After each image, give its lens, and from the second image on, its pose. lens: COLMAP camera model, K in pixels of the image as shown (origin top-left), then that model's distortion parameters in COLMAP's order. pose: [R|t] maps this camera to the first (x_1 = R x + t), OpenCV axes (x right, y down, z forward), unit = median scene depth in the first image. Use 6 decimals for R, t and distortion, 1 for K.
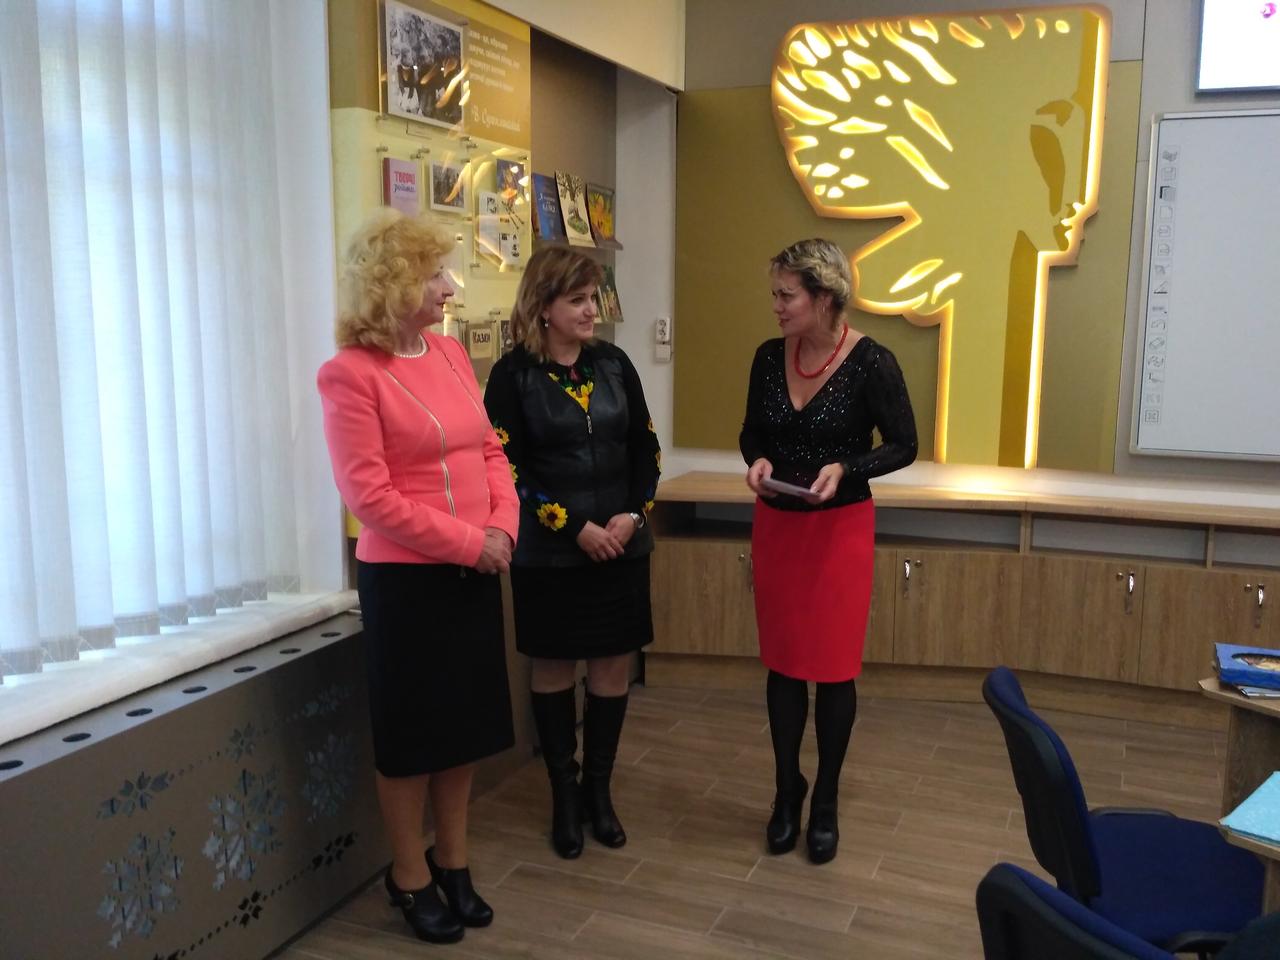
lens RADIAL K [[1101.0, 0, 640.0], [0, 1101.0, 480.0], [0, 0, 1]] dist [0.012968, -0.088691]
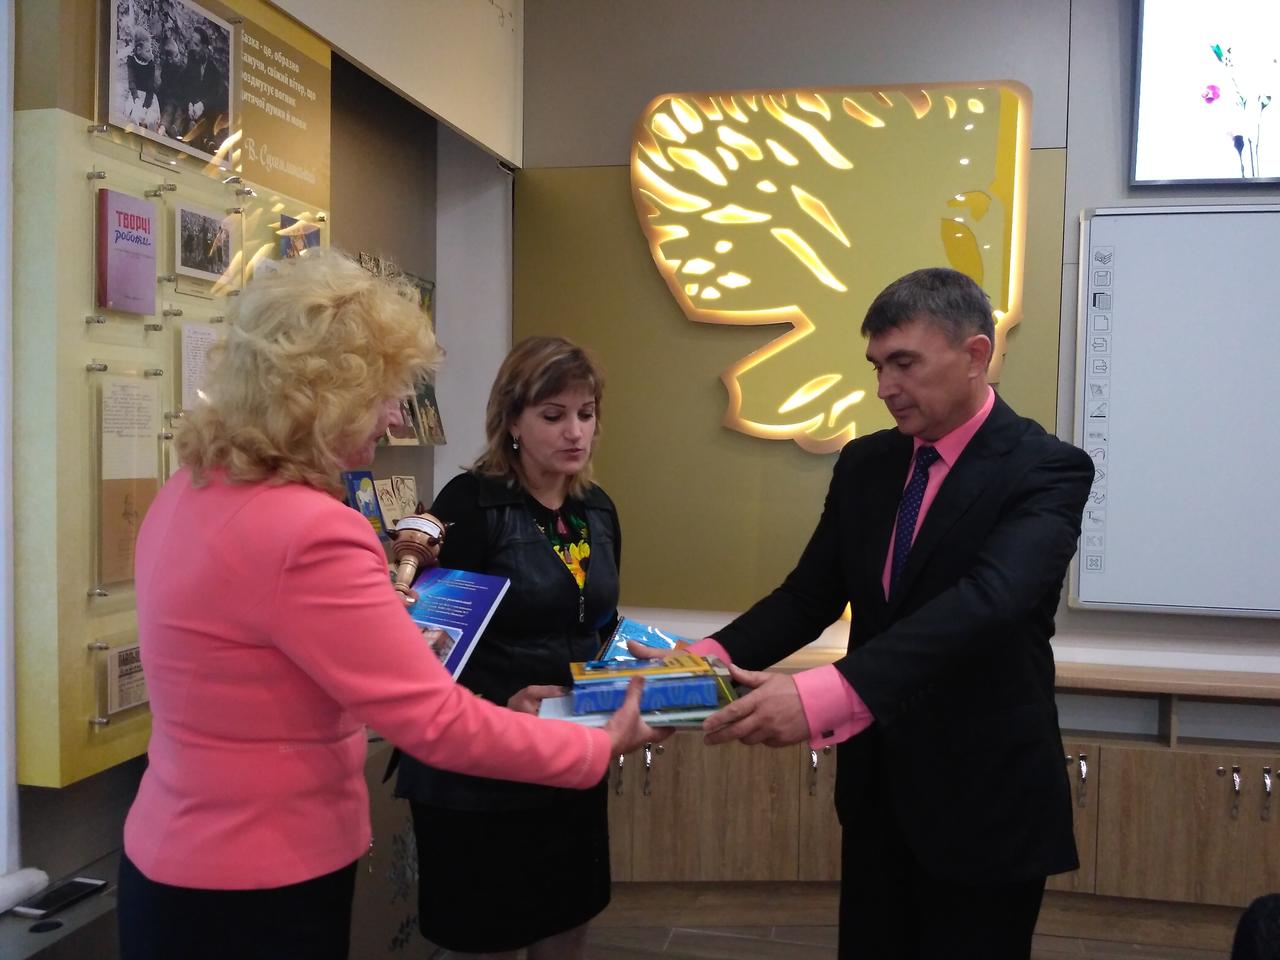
lens RADIAL K [[1074.0, 0, 640.0], [0, 1074.0, 480.0], [0, 0, 1]] dist [0.115729, -0.227563]
pose [[0.981719, 0.005231, 0.190265, -0.030434], [0.015938, 0.993852, -0.109564, -0.035009], [-0.189668, 0.110593, 0.975600, 0.249186]]
